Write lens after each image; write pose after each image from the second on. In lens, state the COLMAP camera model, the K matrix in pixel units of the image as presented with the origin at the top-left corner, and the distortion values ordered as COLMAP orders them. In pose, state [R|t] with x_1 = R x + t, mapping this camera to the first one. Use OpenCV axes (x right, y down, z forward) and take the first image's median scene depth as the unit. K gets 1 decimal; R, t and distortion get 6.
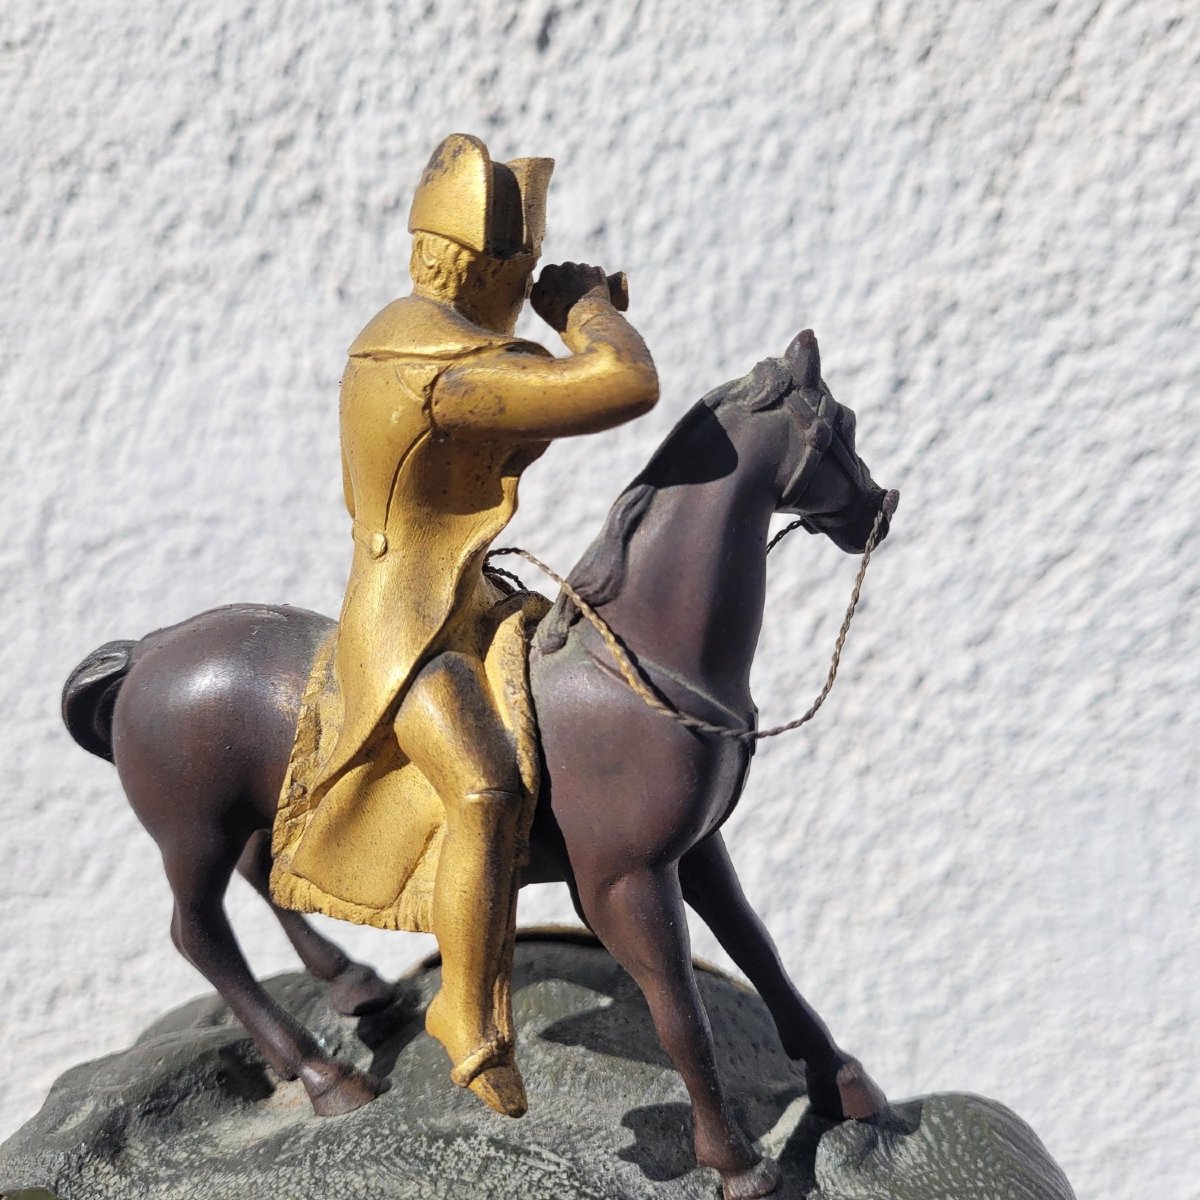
lens RADIAL K [[1259.7, 0, 597.6], [0, 1259.7, 604.1], [0, 0, 1]] dist [-0.026905, 0.000000]
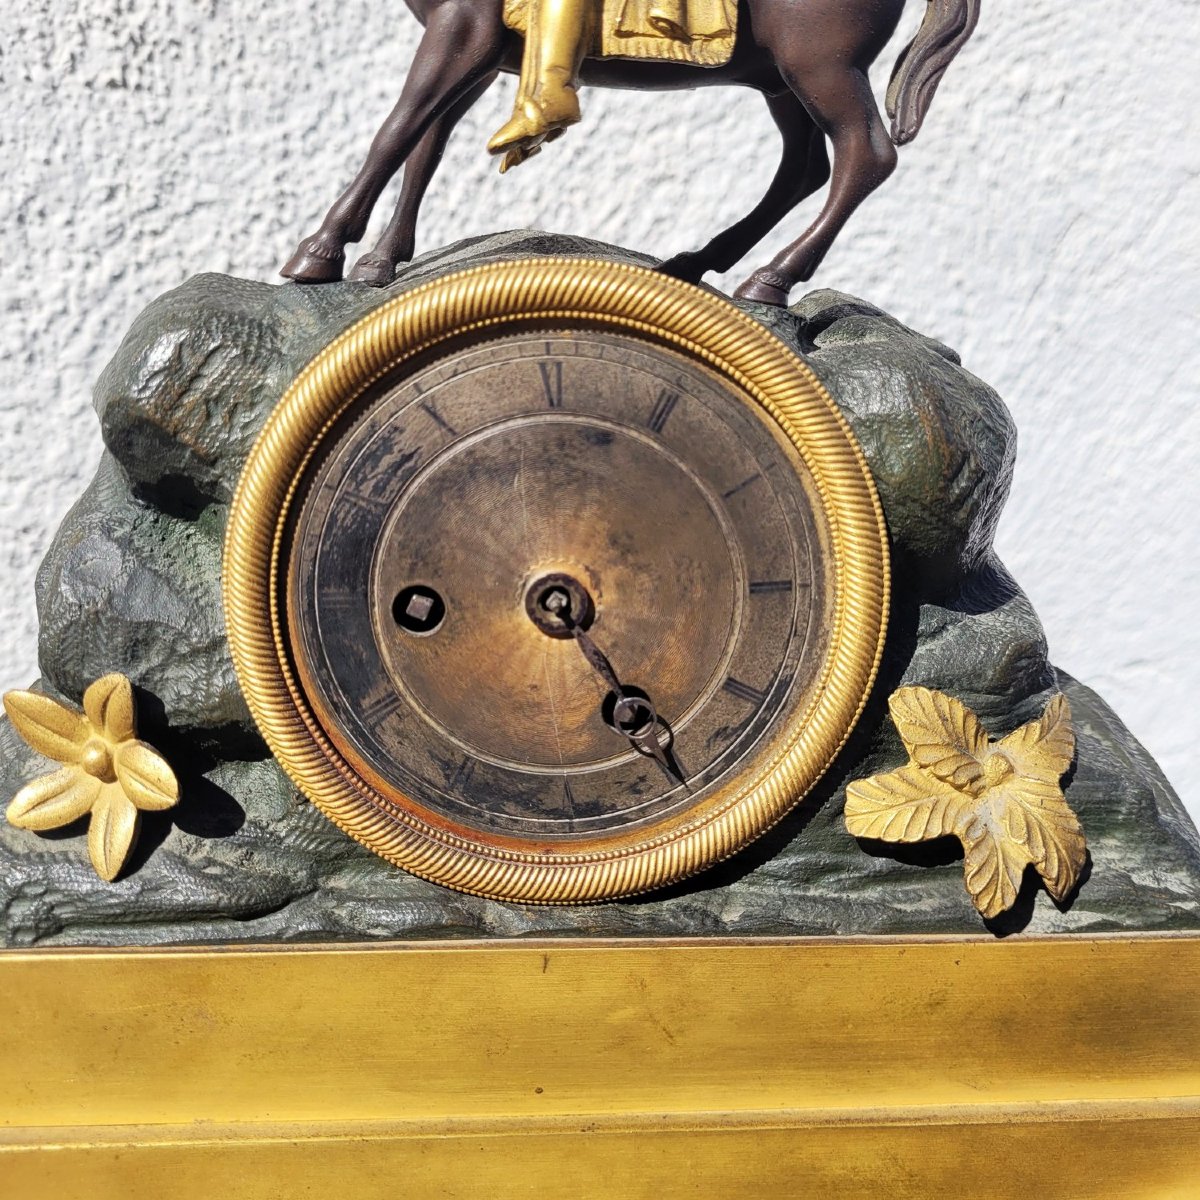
lens RADIAL K [[1259.7, 0, 594.7], [0, 1259.7, 628.5], [0, 0, 1]] dist [-0.026905, 0.000000]
pose [[0.901465, -0.065481, 0.427871, -0.189314], [0.063371, 0.997806, 0.019188, 0.302187], [-0.428188, 0.009817, 0.903636, -0.099343]]
